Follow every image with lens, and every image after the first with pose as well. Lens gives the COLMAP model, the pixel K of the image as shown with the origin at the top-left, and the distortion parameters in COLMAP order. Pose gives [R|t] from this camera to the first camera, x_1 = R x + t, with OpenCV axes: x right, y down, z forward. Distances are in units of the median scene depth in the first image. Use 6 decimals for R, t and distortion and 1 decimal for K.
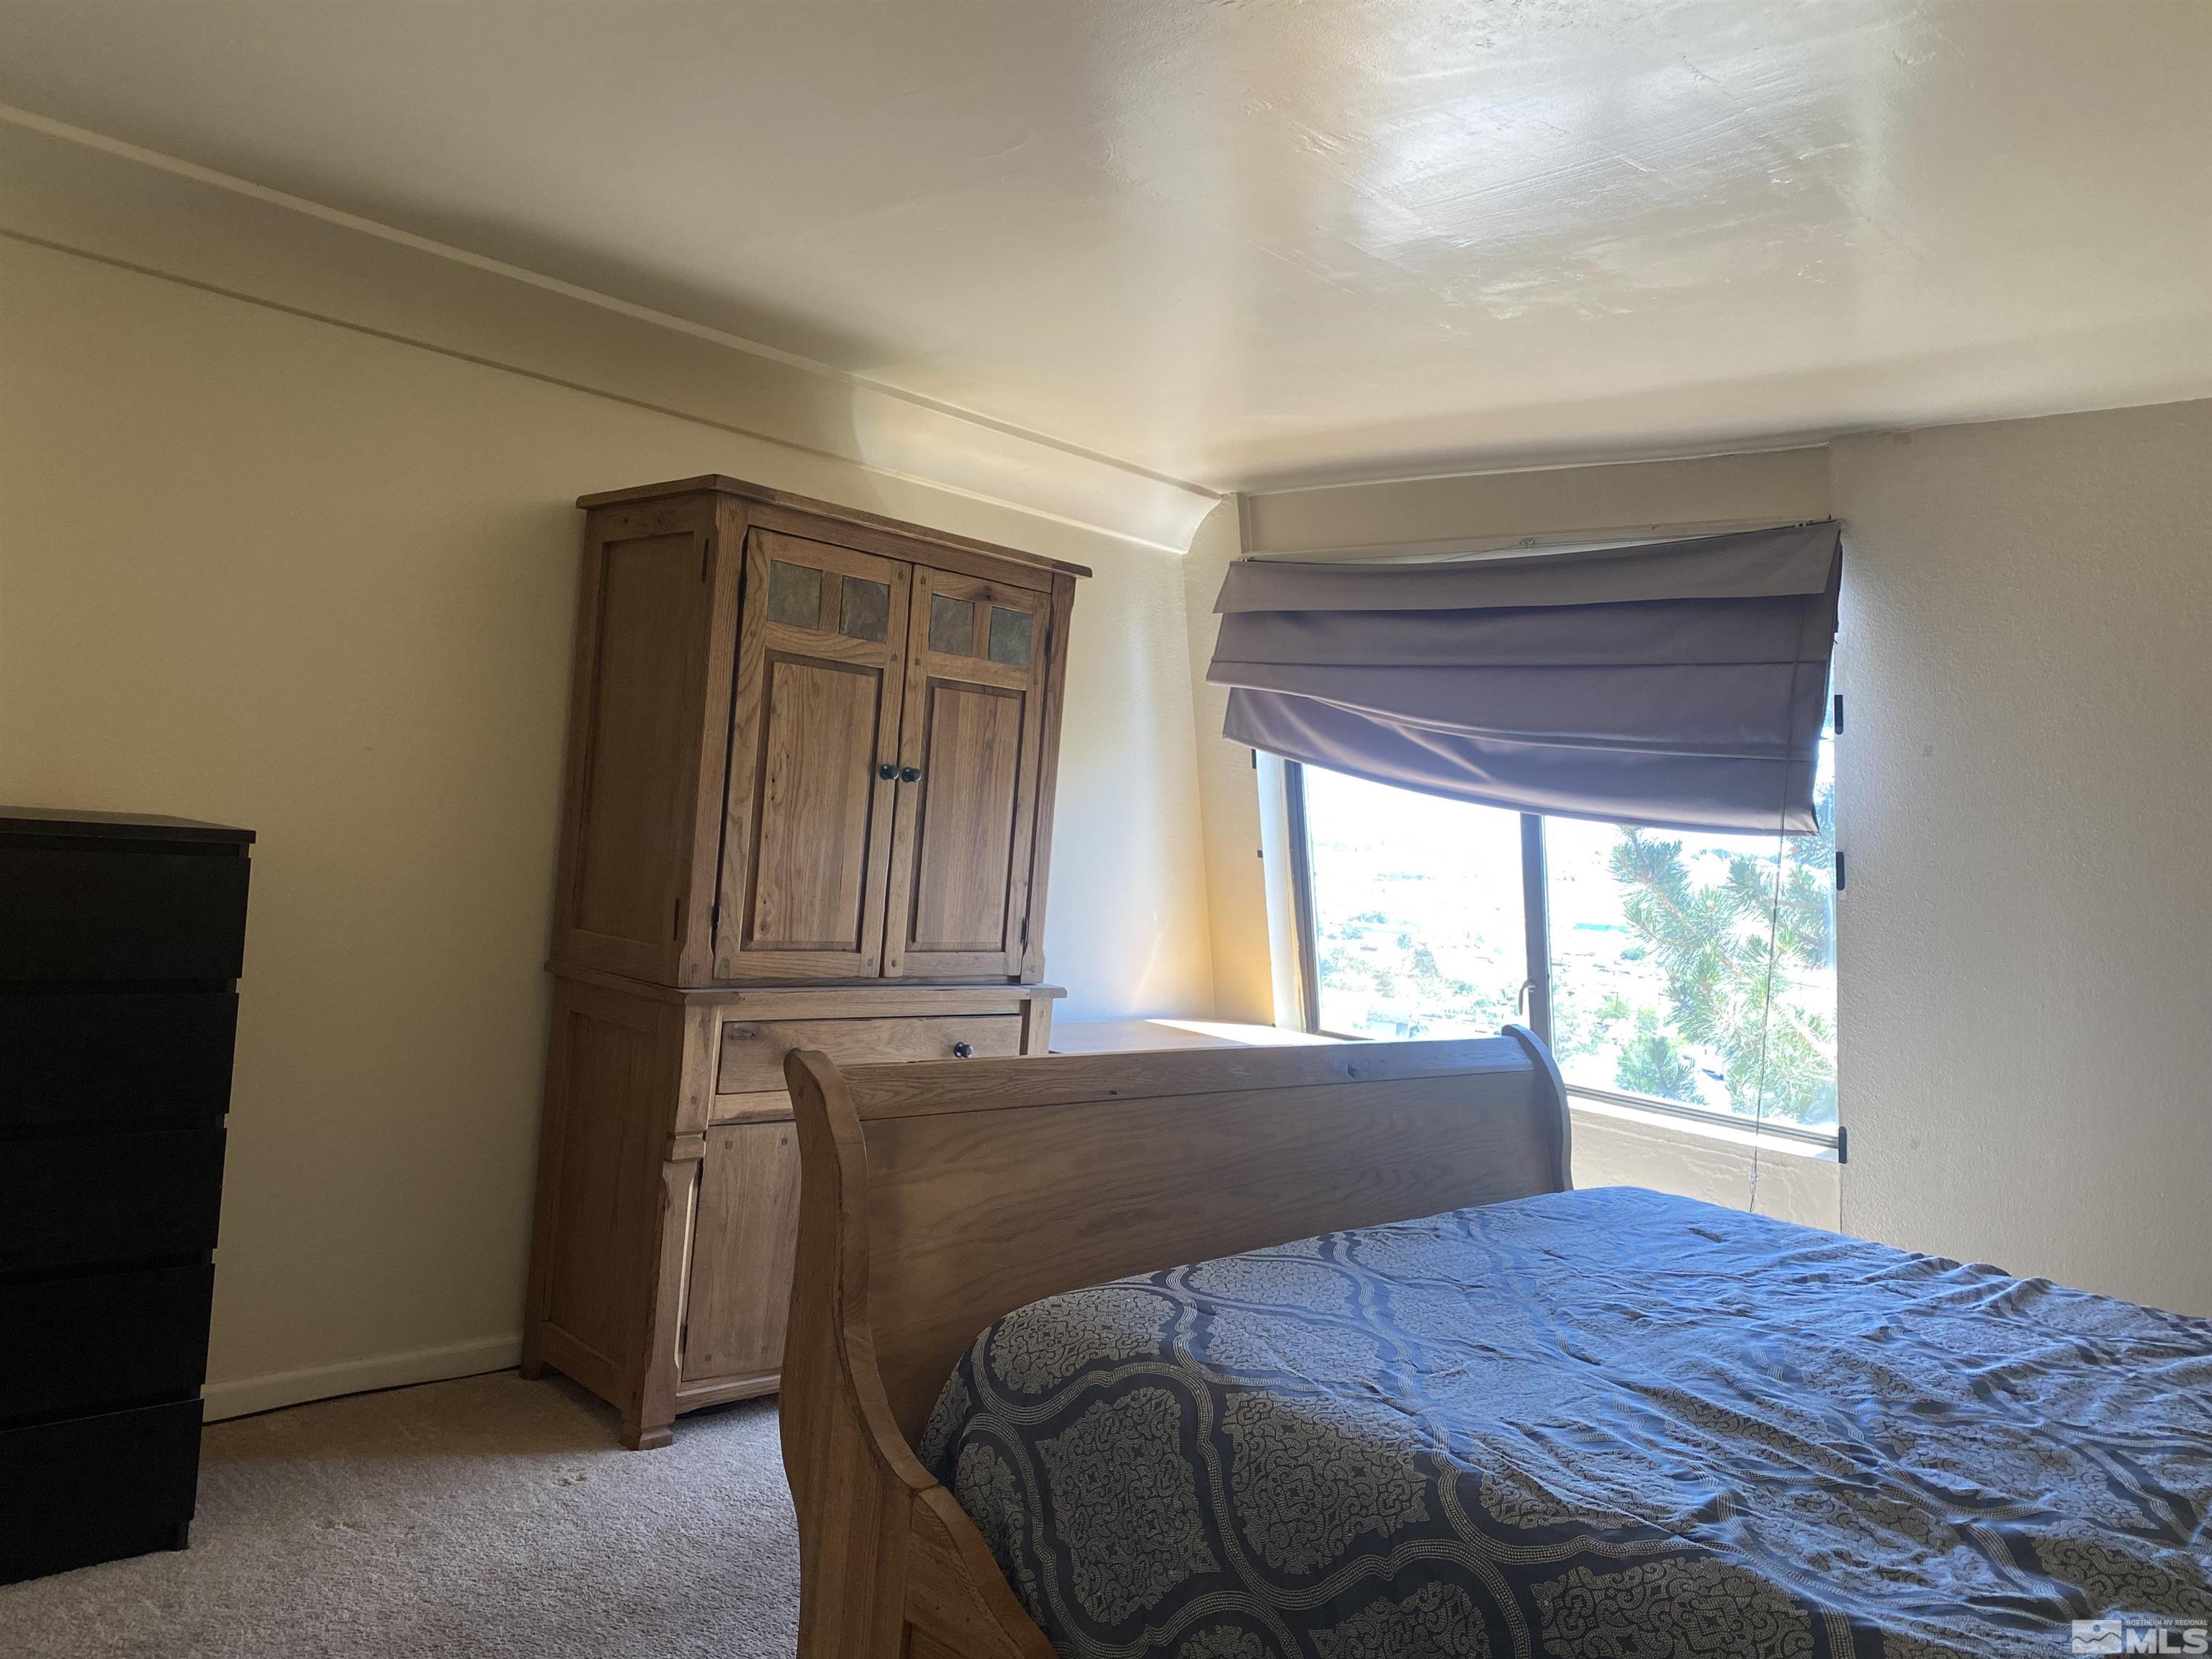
lens RADIAL K [[1665.3, 0, 1106.0], [0, 1665.3, 829.5], [0, 0, 1]] dist [0.085413, -0.194183]
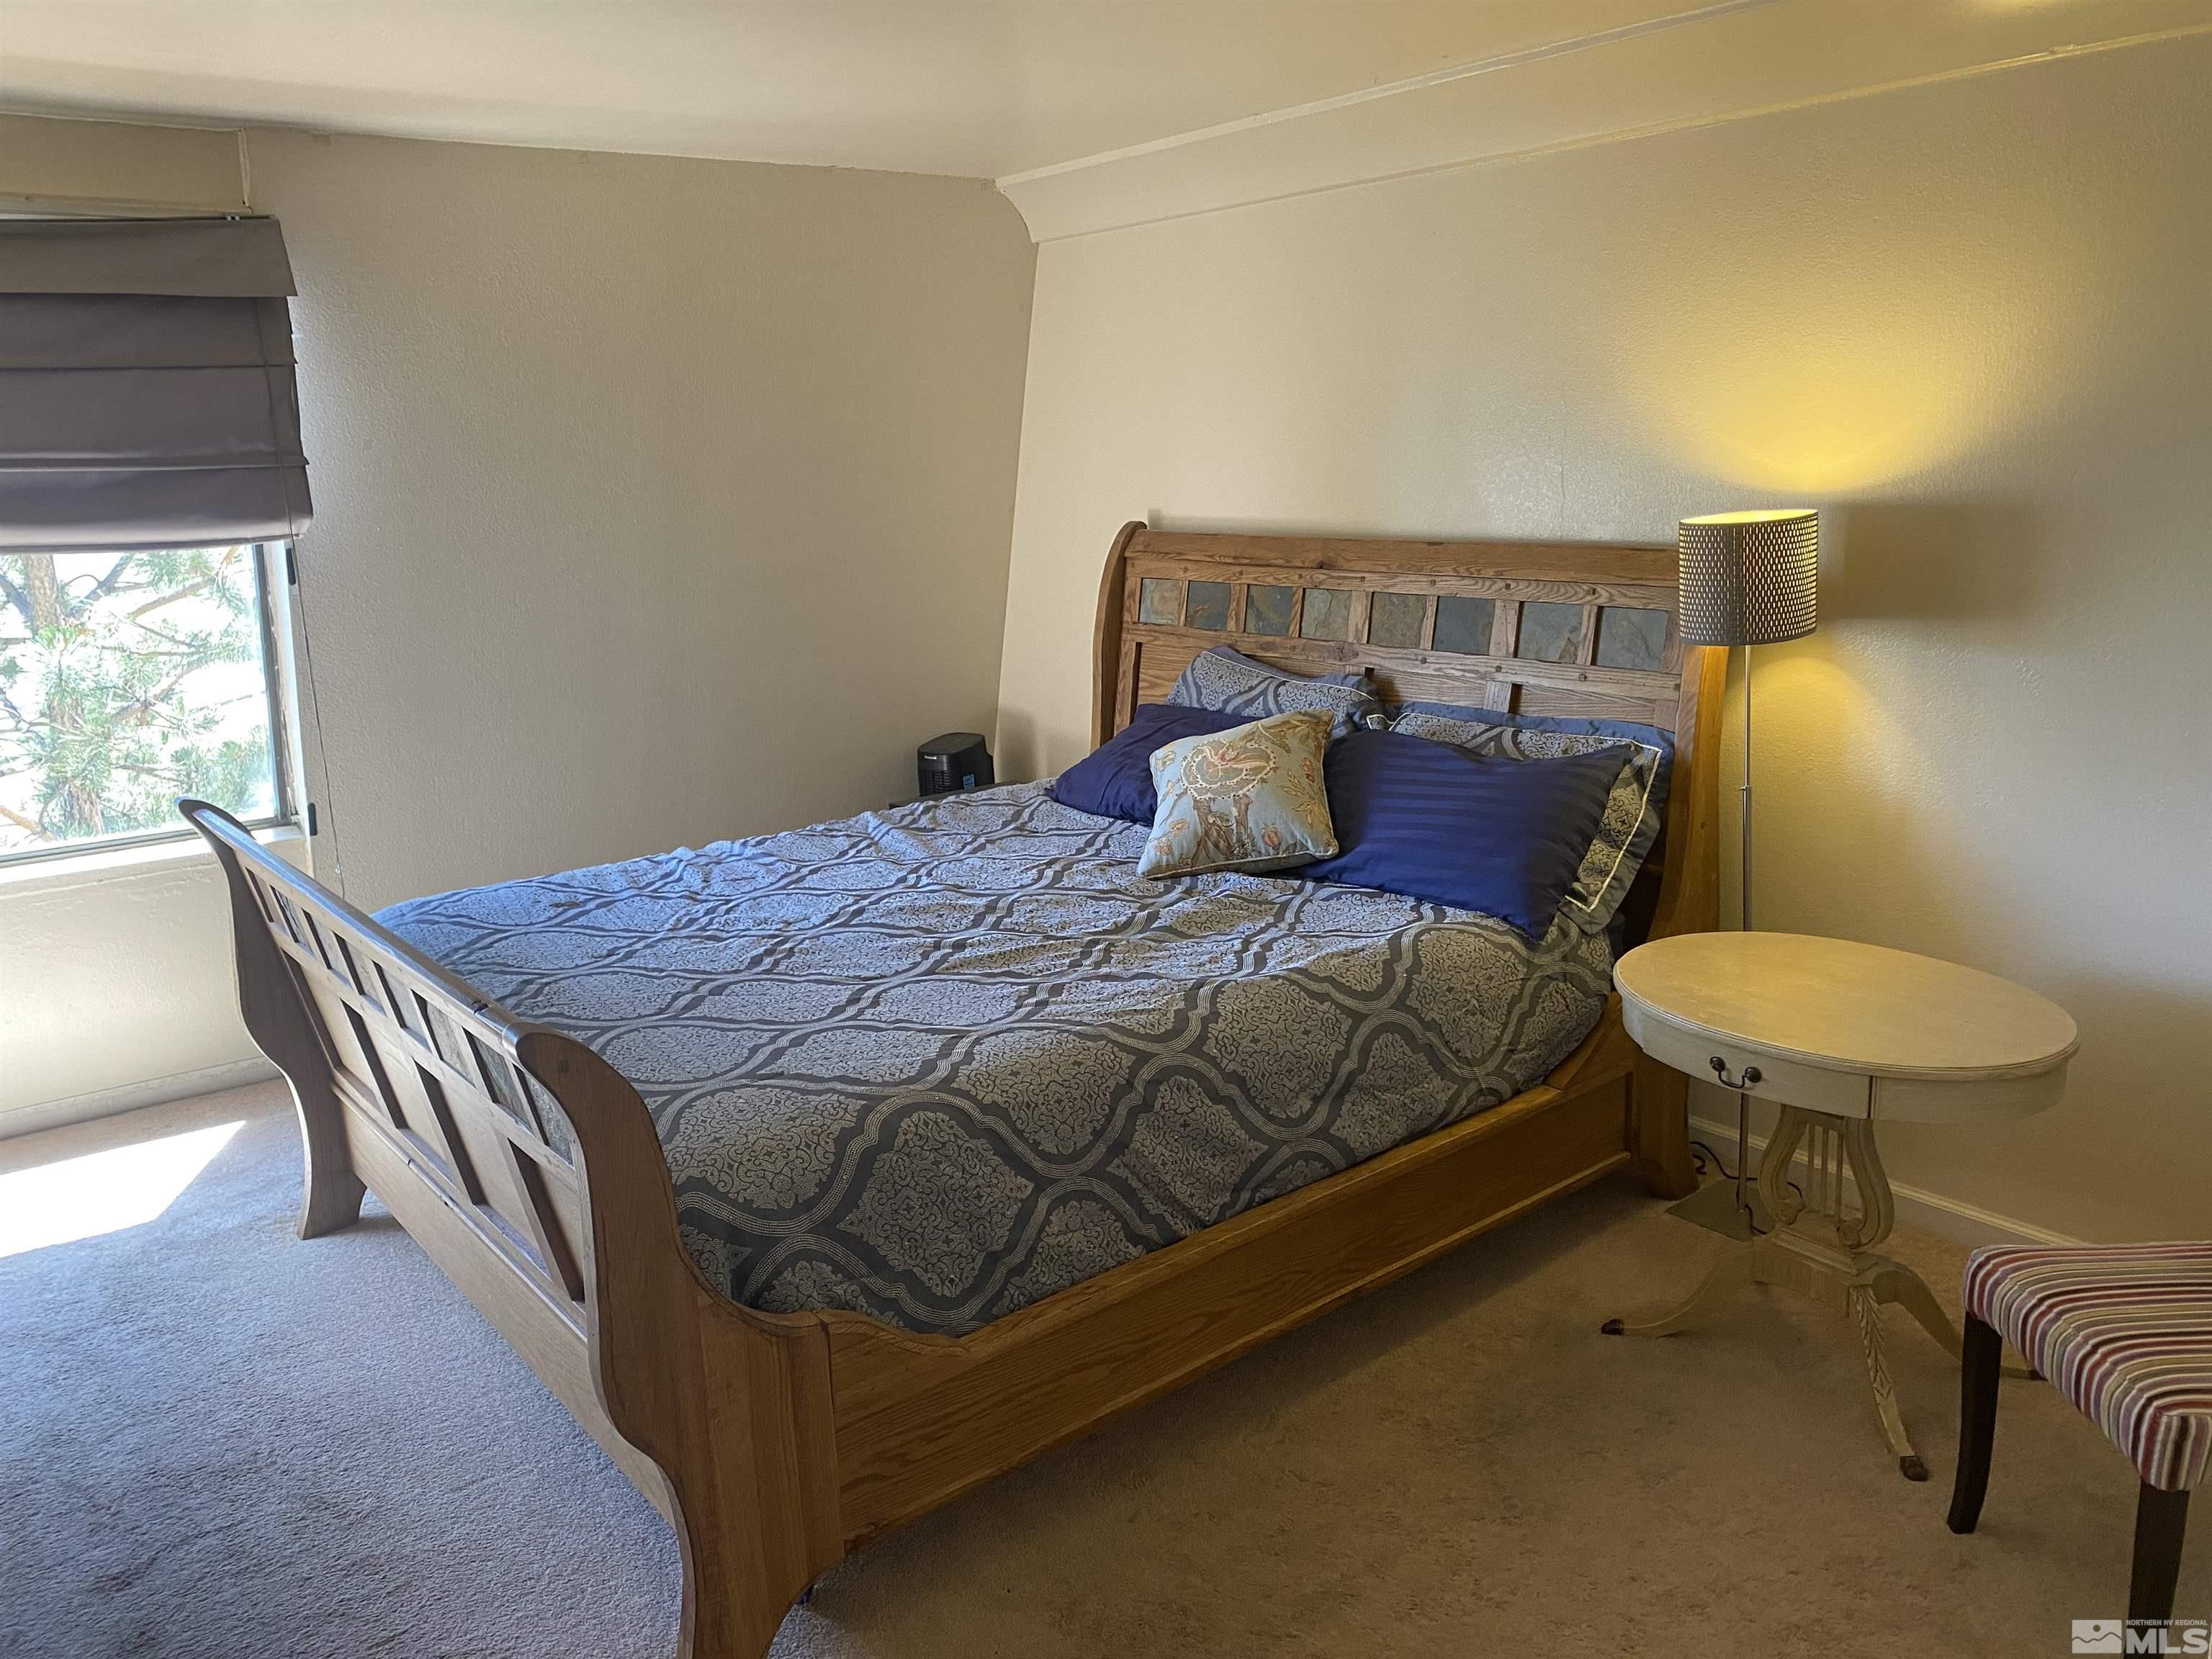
lens RADIAL K [[1665.3, 0, 1106.0], [0, 1665.3, 829.5], [0, 0, 1]] dist [0.085413, -0.194183]
pose [[0.124631, -0.315444, 0.940724, -0.972372], [0.047720, 0.948925, 0.311871, -0.221943], [-0.991055, 0.006022, 0.133318, 0.663703]]
